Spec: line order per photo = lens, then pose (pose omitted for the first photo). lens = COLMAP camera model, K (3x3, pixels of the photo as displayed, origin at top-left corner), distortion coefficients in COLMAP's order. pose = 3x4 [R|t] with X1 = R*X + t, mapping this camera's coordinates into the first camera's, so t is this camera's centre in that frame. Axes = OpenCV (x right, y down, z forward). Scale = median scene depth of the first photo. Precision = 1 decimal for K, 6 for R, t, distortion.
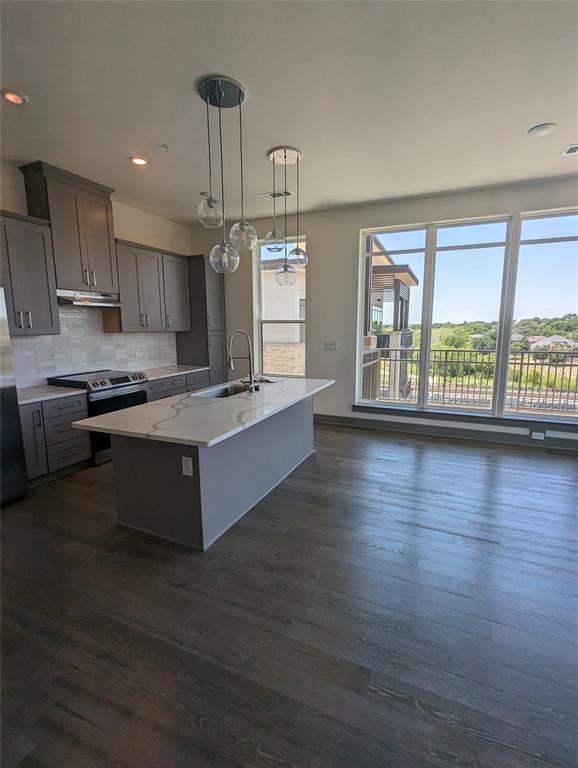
lens RADIAL K [[366.2, 0, 289.9], [0, 366.2, 382.9], [0, 0, 1]] dist [0.003827, 0.001912]
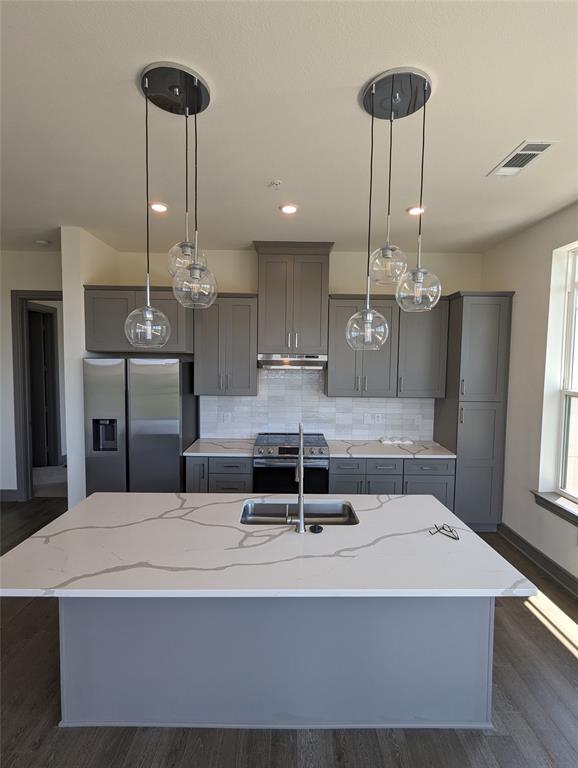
lens RADIAL K [[366.2, 0, 290.8], [0, 366.2, 381.9], [0, 0, 1]] dist [0.003827, 0.001912]
pose [[0.423145, 0.063710, -0.903819, 0.309766], [-0.160097, 0.987087, -0.005373, -0.155623], [0.891806, 0.146972, 0.427881, 0.543846]]
